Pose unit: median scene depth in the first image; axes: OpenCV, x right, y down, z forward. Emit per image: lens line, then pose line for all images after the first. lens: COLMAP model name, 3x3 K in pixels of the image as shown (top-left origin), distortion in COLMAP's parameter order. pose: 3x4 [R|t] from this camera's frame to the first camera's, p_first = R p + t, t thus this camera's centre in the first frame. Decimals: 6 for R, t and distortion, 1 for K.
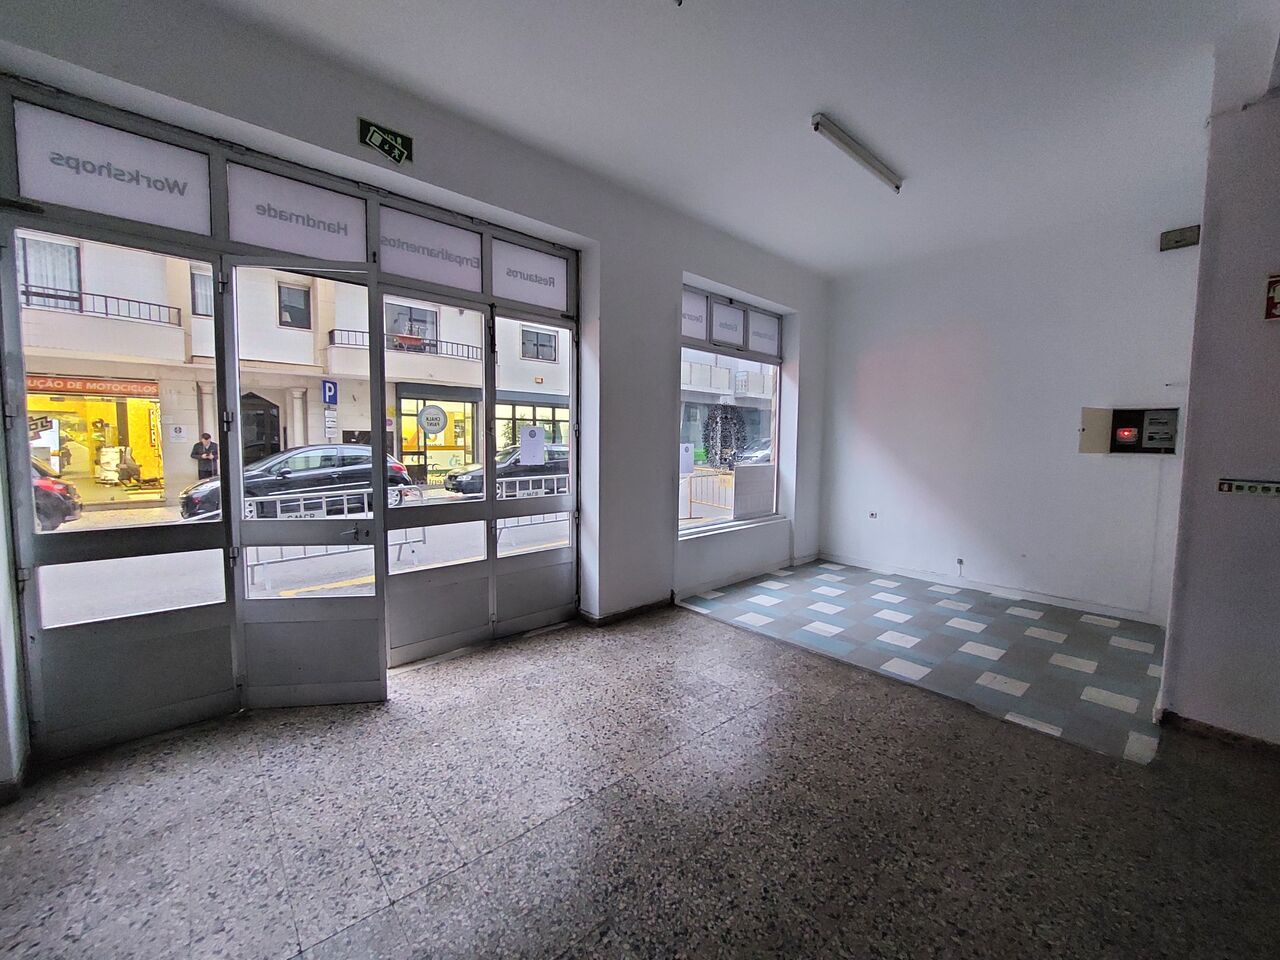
lens RADIAL K [[511.3, 0, 648.9], [0, 511.3, 475.8], [0, 0, 1]] dist [-0.017911, -0.000109]
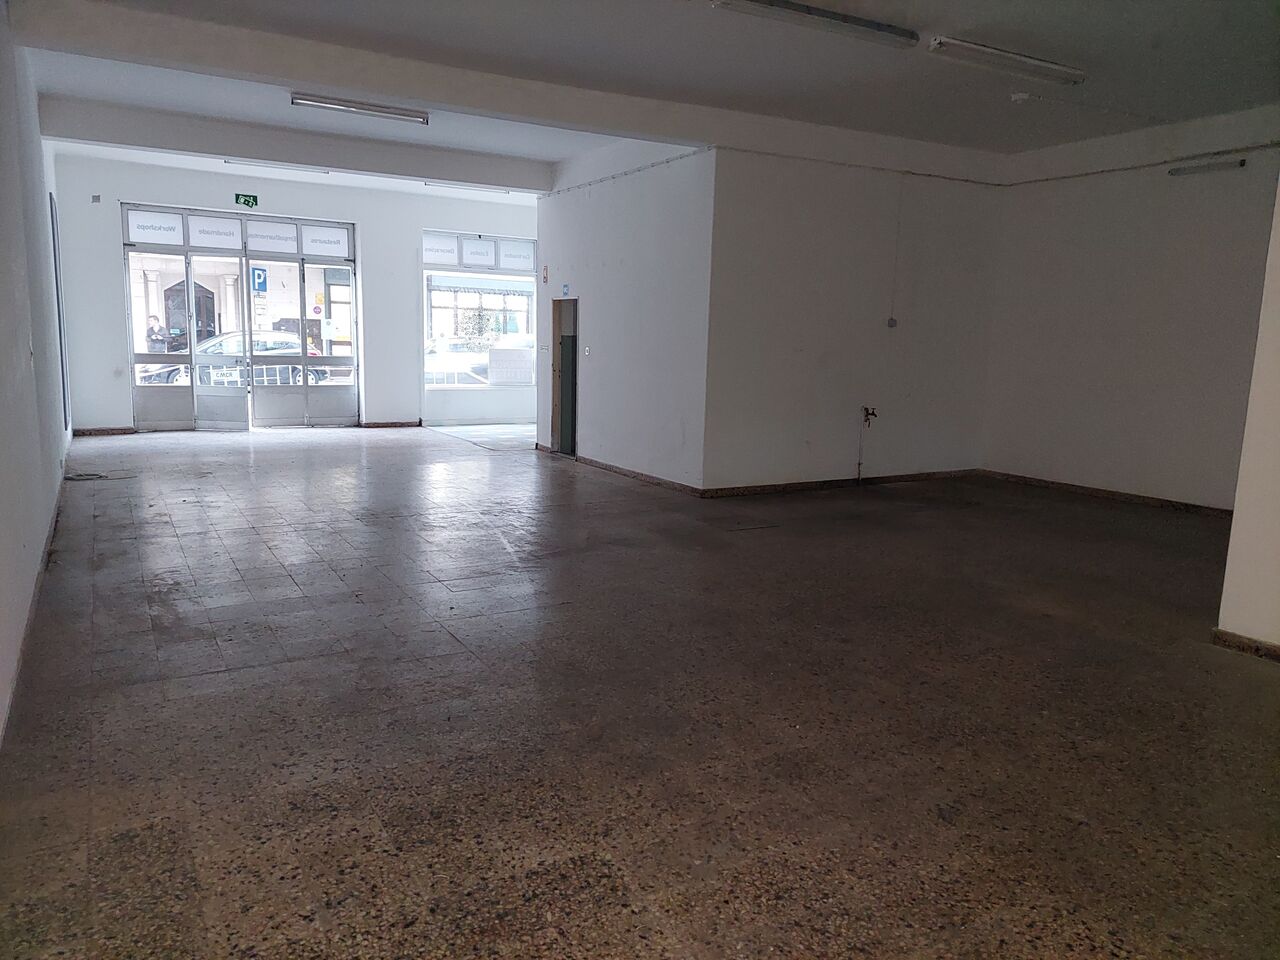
lens RADIAL K [[923.7, 0, 640.0], [0, 923.7, 480.0], [0, 0, 1]] dist [0.060987, -0.049971]
pose [[0.977438, 0.048687, -0.205537, 1.493509], [-0.032029, 0.995983, 0.083614, 0.156971], [0.208782, -0.075144, 0.975071, -1.990622]]
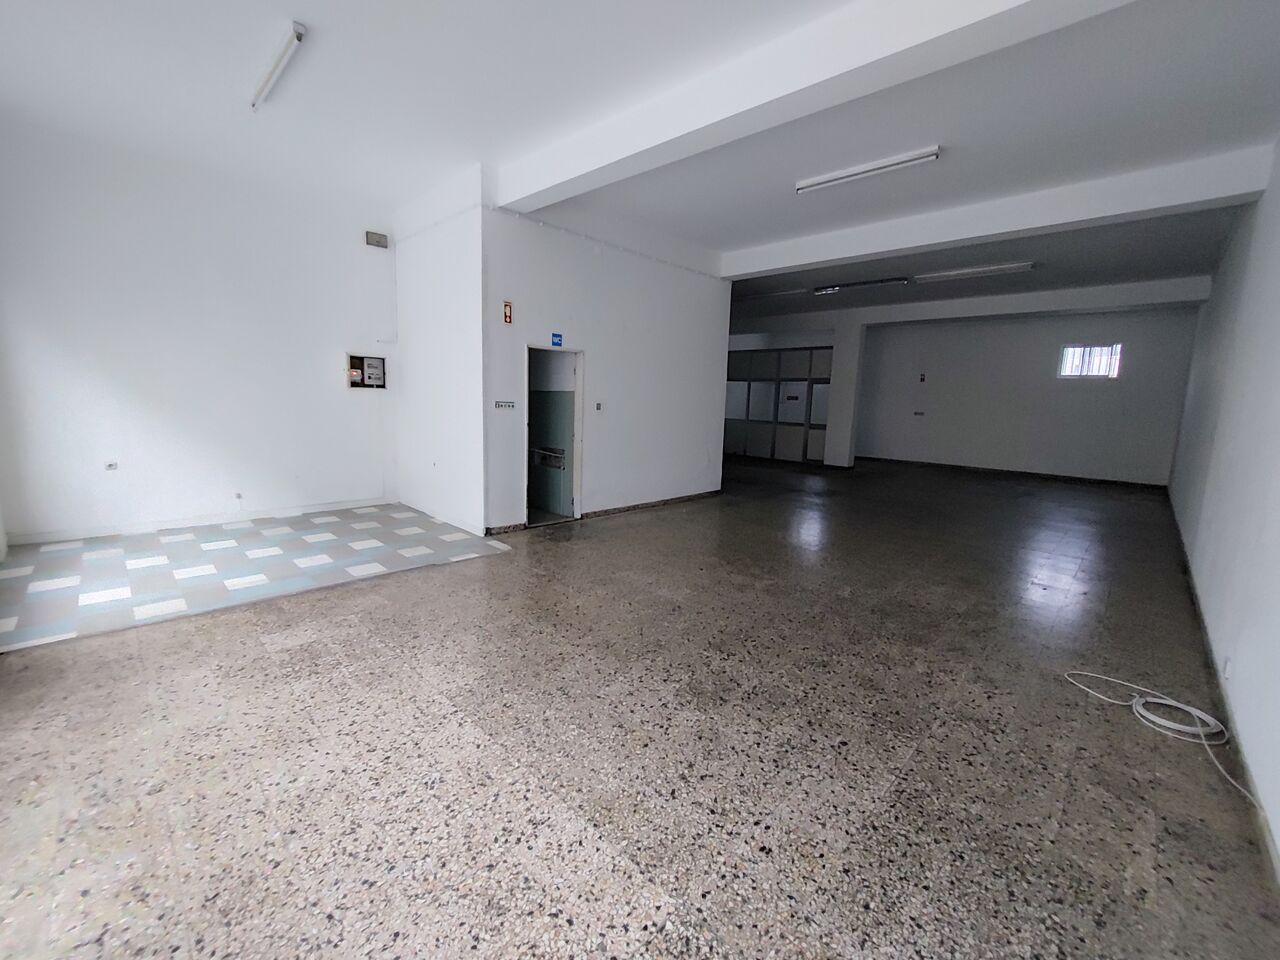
lens RADIAL K [[532.6, 0, 646.3], [0, 532.6, 476.7], [0, 0, 1]] dist [-0.019780, 0.004148]
pose [[-0.086741, -0.154745, 0.984139, -0.576133], [0.033977, 0.986828, 0.158163, -0.007339], [-0.995651, 0.047157, -0.080341, 0.337529]]
